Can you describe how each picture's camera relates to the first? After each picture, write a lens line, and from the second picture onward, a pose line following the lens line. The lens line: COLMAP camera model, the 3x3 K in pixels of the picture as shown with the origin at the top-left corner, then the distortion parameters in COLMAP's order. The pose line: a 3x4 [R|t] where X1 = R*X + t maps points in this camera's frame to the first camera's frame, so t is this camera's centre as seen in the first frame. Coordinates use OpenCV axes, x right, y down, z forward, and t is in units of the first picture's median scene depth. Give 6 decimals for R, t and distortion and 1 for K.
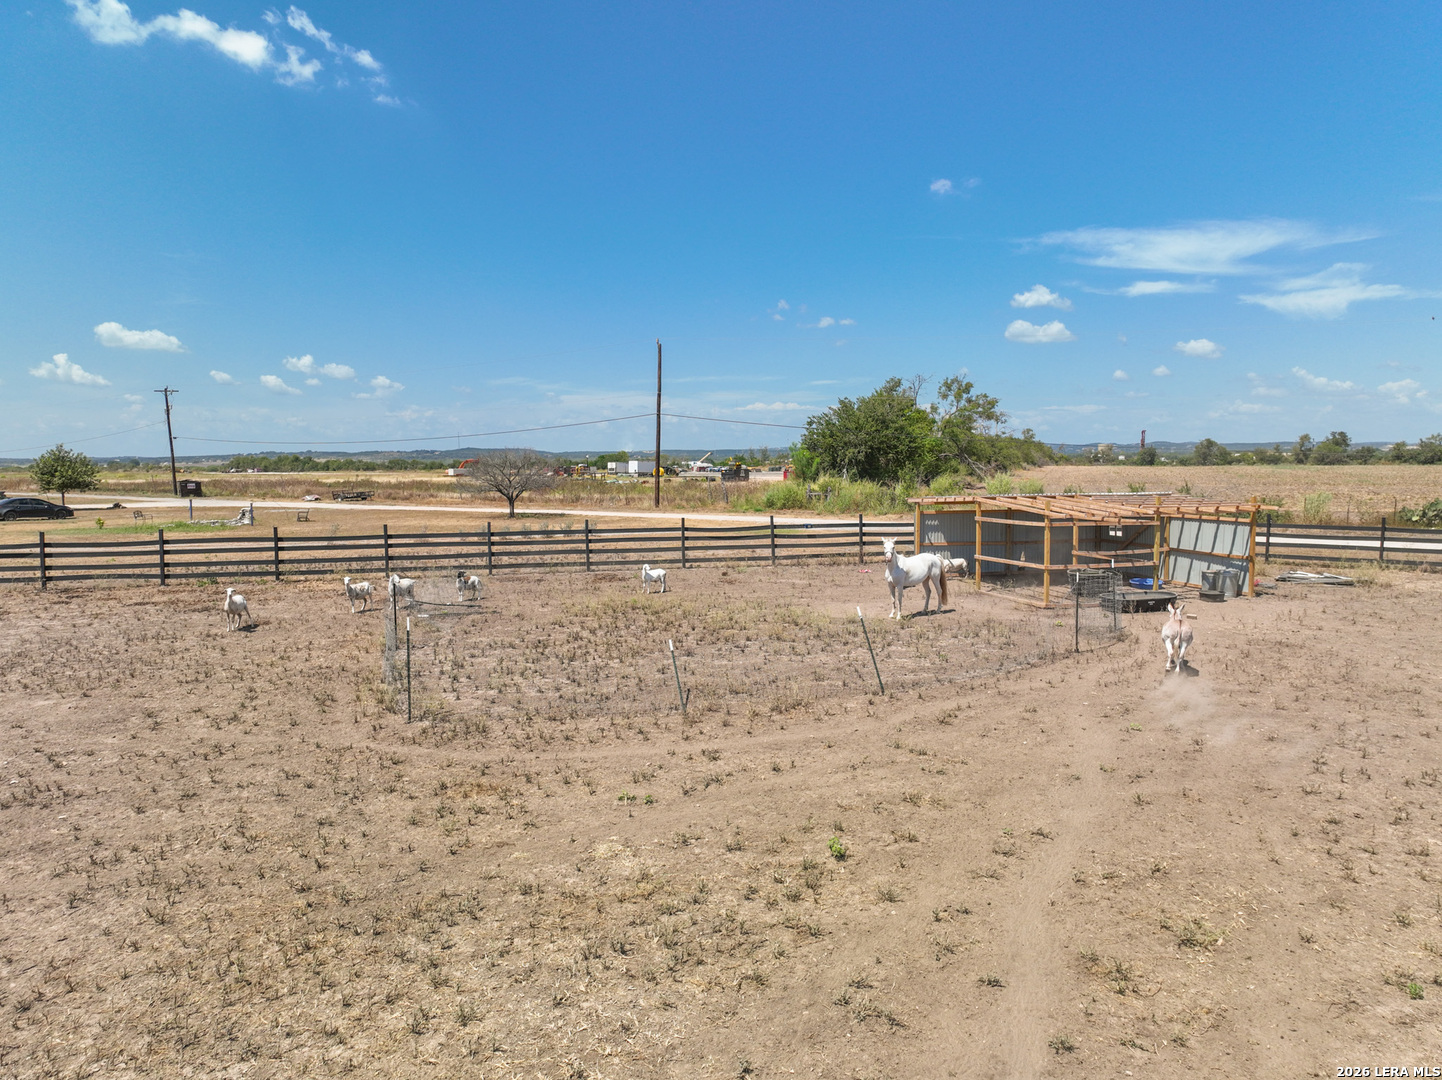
lens RADIAL K [[1013.6, 0, 726.0], [0, 1013.6, 552.1], [0, 0, 1]] dist [-0.002014, 0.020784]
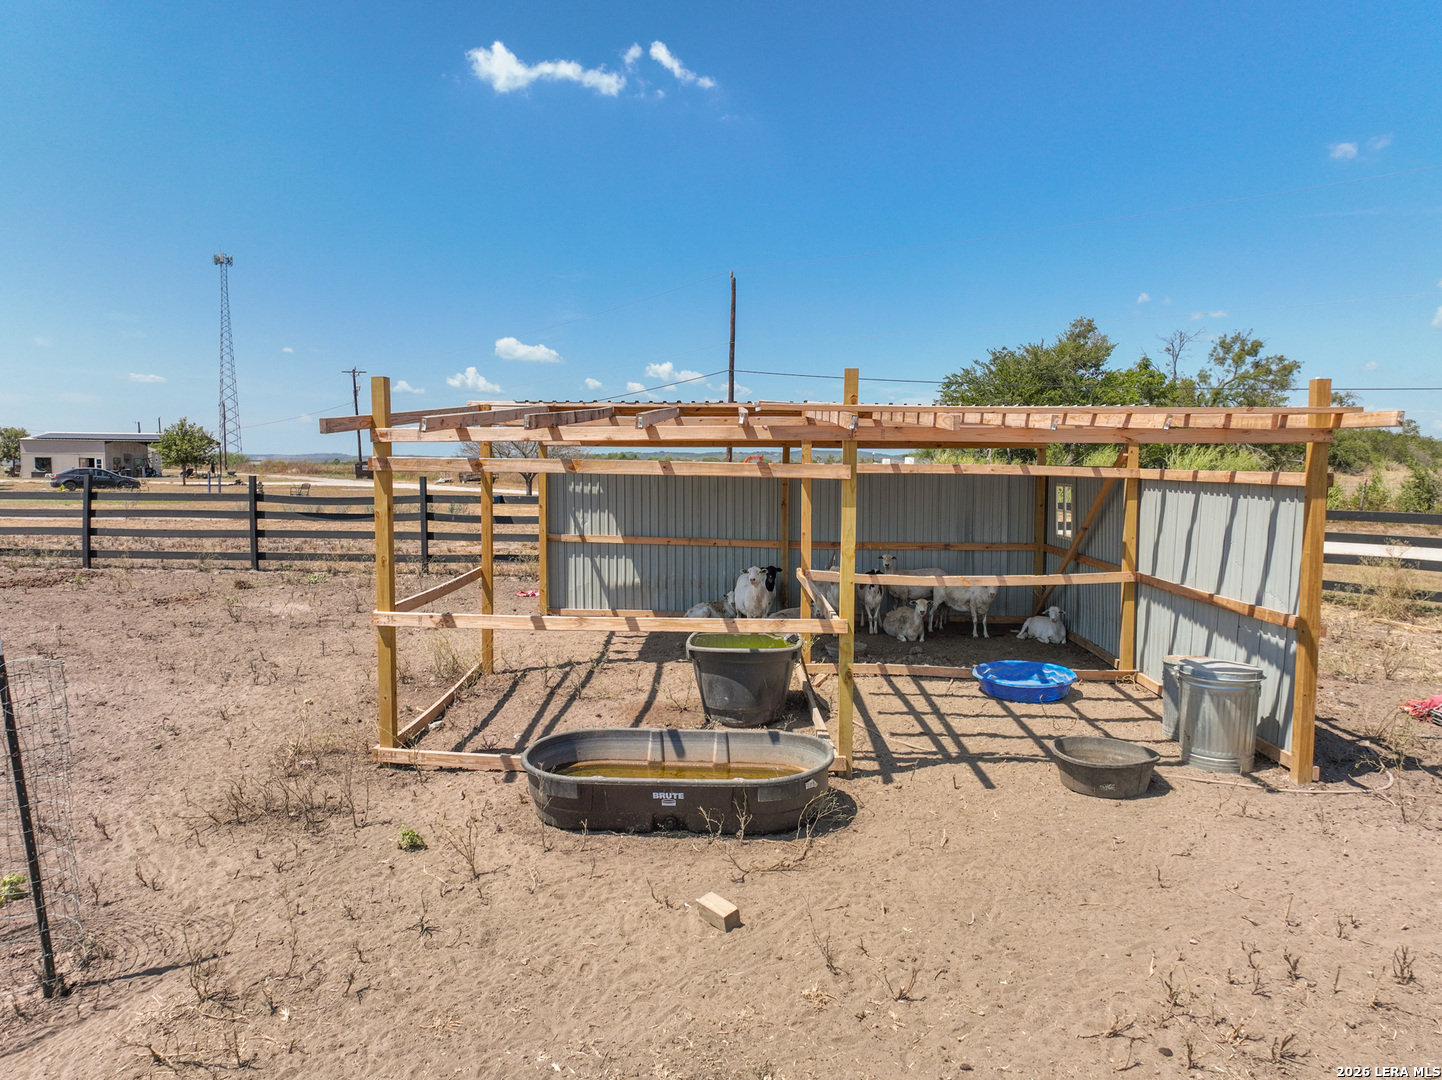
lens RADIAL K [[1013.6, 0, 729.6], [0, 1013.6, 532.2], [0, 0, 1]] dist [-0.002014, 0.020784]
pose [[0.945160, 0.034109, -0.324821, 0.123023], [-0.041625, 0.999002, -0.016216, -0.002030], [0.323944, 0.028847, 0.945636, 0.189965]]
